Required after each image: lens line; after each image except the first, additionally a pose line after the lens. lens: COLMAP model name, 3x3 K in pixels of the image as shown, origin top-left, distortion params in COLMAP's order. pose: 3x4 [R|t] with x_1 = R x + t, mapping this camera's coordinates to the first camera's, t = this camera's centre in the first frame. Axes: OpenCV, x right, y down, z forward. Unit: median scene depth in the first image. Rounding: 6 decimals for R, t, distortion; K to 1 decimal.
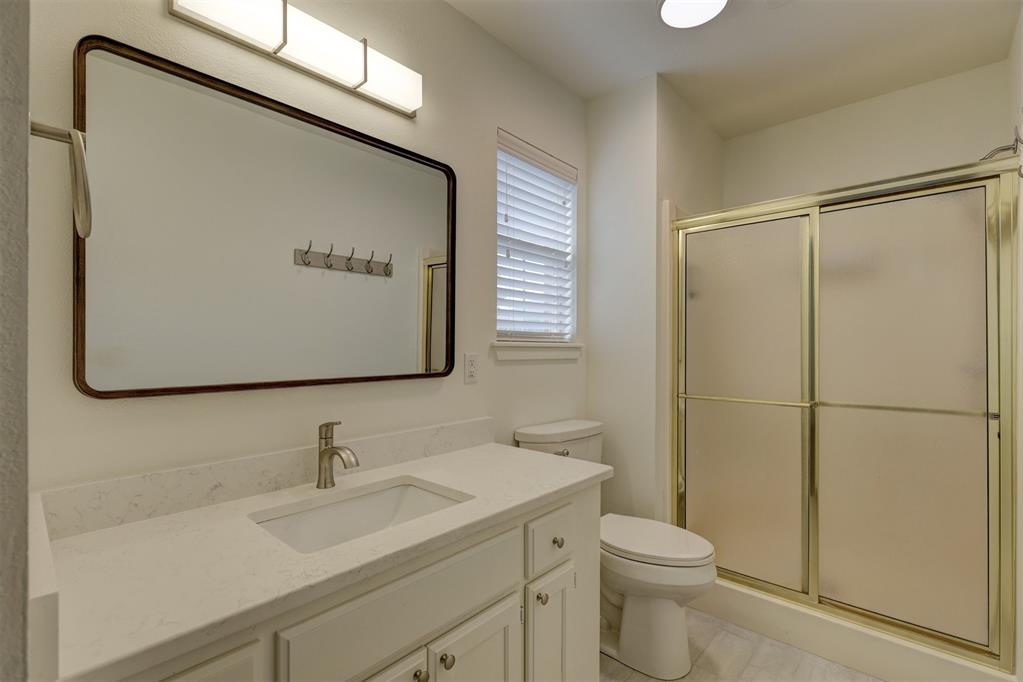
lens RADIAL K [[463.4, 0, 510.3], [0, 463.4, 341.4], [0, 0, 1]] dist [0.002868, 0.000317]
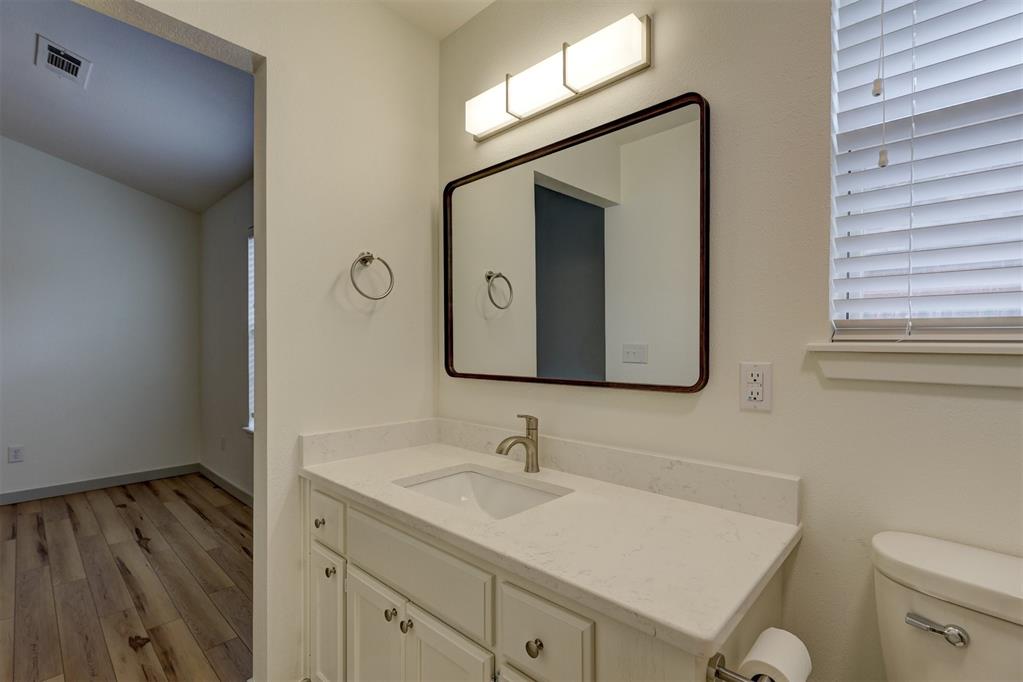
lens RADIAL K [[456.8, 0, 508.8], [0, 456.8, 355.3], [0, 0, 1]] dist [-0.002309, -0.000621]
pose [[-0.010435, 0.010938, -0.999886, 0.471406], [0.000991, 0.999940, 0.010928, 0.008552], [0.999945, -0.000877, -0.010446, 0.615691]]
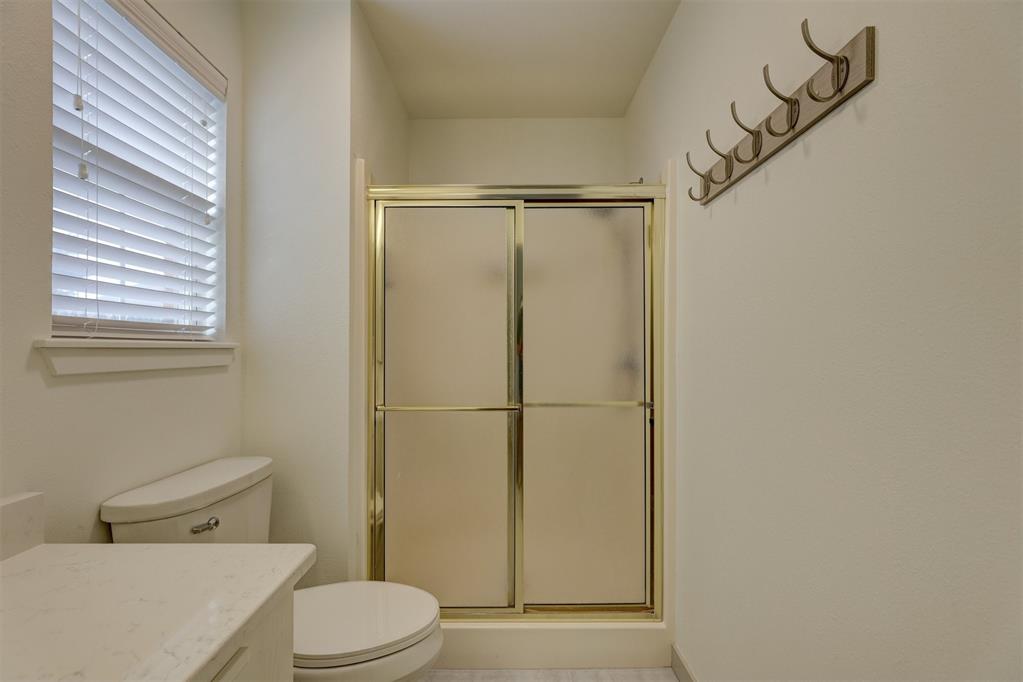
lens RADIAL K [[455.2, 0, 508.5], [0, 455.2, 344.2], [0, 0, 1]] dist [-0.003565, -0.000210]
pose [[0.742143, -0.000822, 0.670241, 0.008816], [-0.003491, 0.999981, 0.005092, 0.002662], [-0.670232, -0.006118, 0.742126, 0.290311]]
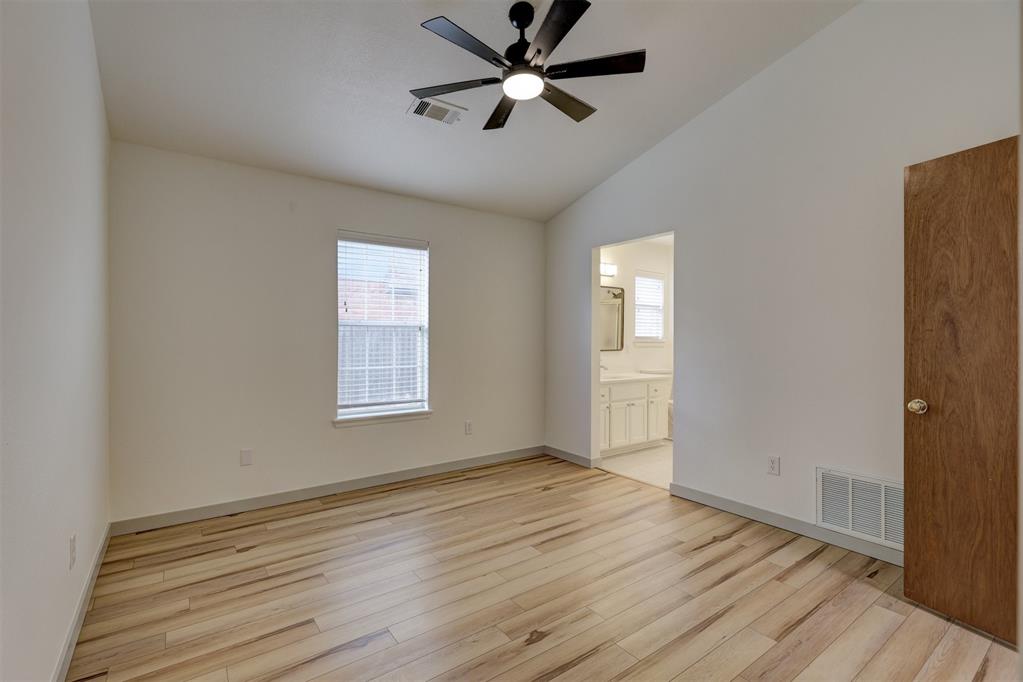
lens RADIAL K [[463.9, 0, 509.8], [0, 463.9, 336.8], [0, 0, 1]] dist [0.000340, 0.000053]
pose [[0.978776, 0.001895, -0.204925, -0.201207], [-0.000998, 0.999989, 0.004483, -0.031689], [0.204931, -0.004183, 0.978767, -2.043277]]
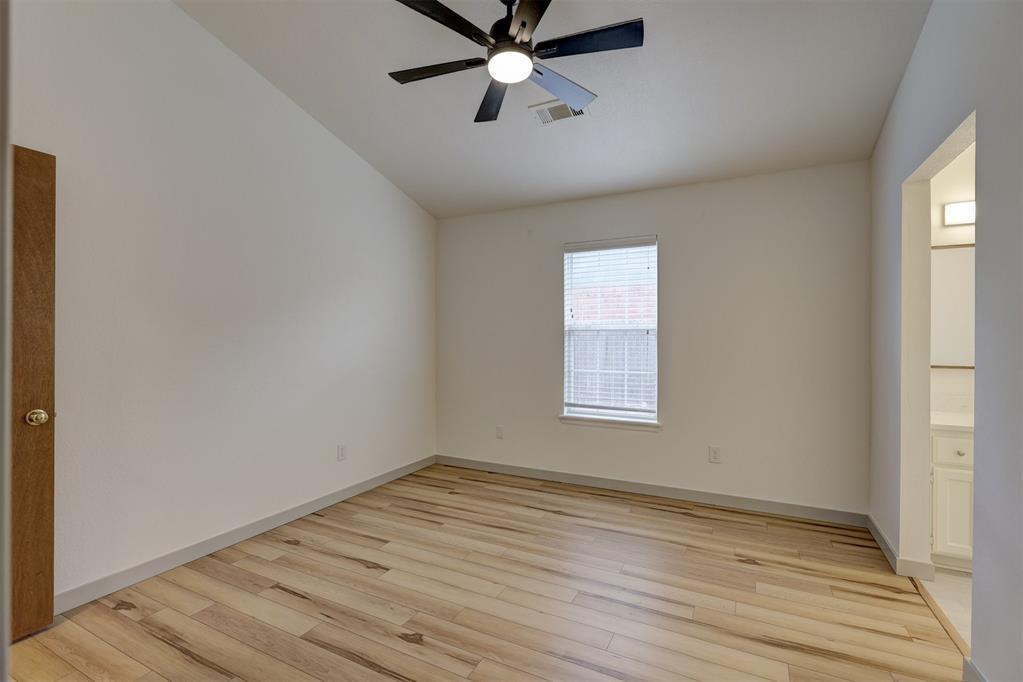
lens RADIAL K [[463.4, 0, 510.3], [0, 463.4, 341.4], [0, 0, 1]] dist [0.002868, 0.000317]
pose [[0.260835, 0.004225, -0.965374, 0.649670], [0.001894, 0.999986, 0.004888, -0.030878], [0.965382, -0.003103, 0.260823, -1.143037]]
